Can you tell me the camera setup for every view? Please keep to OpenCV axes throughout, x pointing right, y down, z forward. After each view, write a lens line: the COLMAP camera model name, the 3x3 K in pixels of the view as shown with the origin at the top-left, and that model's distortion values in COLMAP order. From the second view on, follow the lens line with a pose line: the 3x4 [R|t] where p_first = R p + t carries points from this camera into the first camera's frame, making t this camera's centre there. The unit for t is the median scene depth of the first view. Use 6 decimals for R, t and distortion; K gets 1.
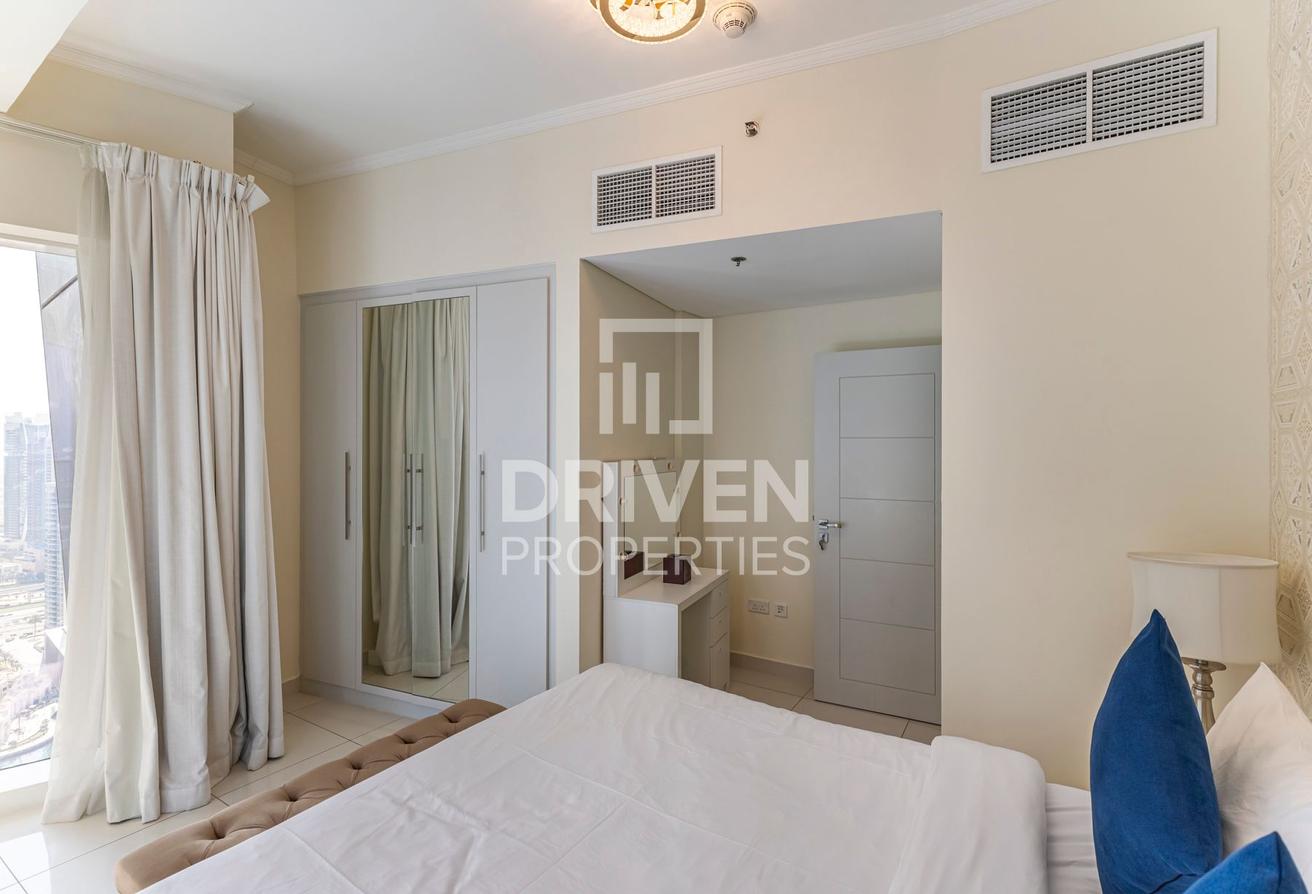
lens RADIAL K [[616.3, 0, 656.0], [0, 616.3, 447.0], [0, 0, 1]] dist [0.002848, 0.000494]
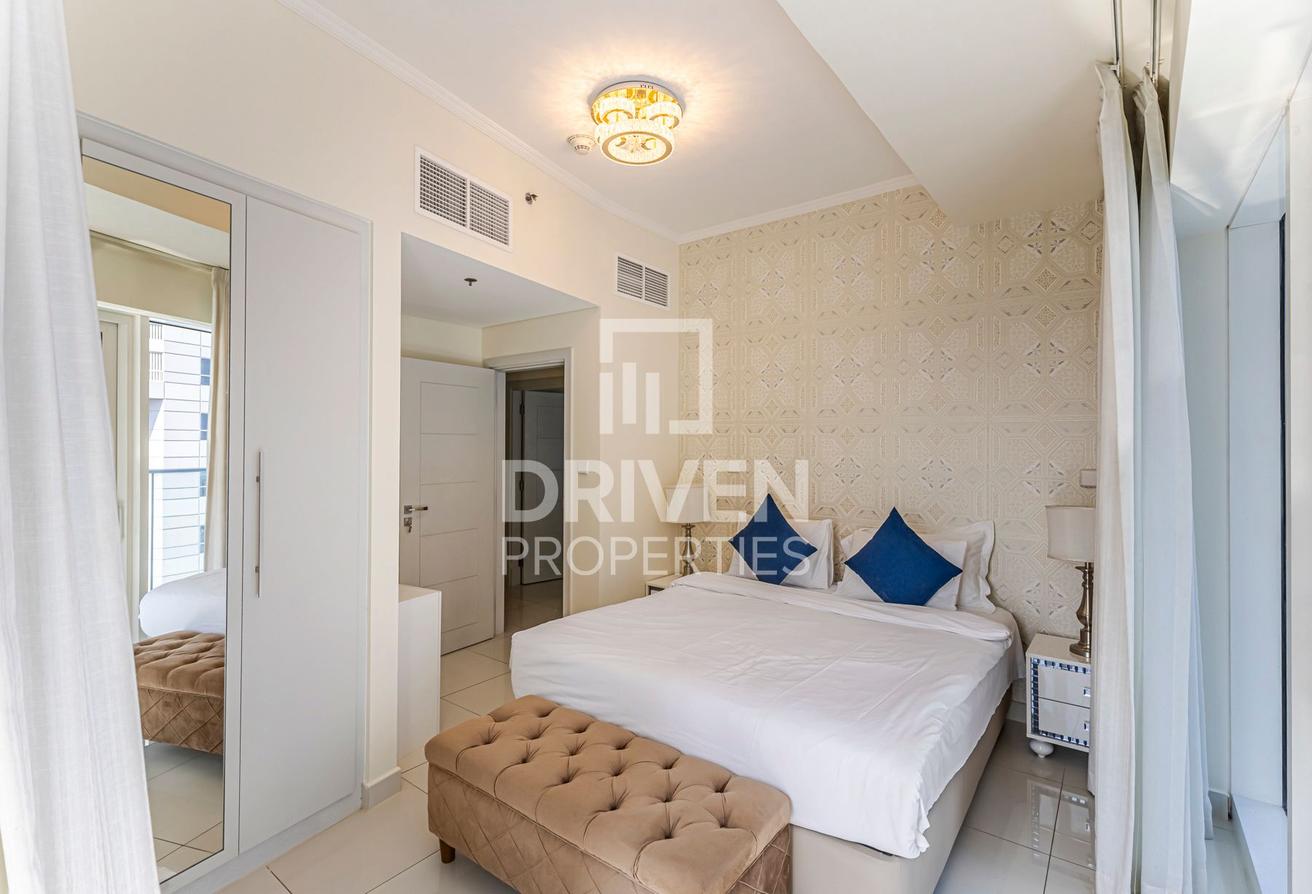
lens RADIAL K [[616.3, 0, 656.0], [0, 616.3, 447.0], [0, 0, 1]] dist [0.002848, 0.000494]
pose [[0.065279, -0.011432, 0.997802, -1.067548], [-0.005155, 0.999917, 0.011793, -0.004985], [-0.997854, -0.005913, 0.065215, 0.605912]]
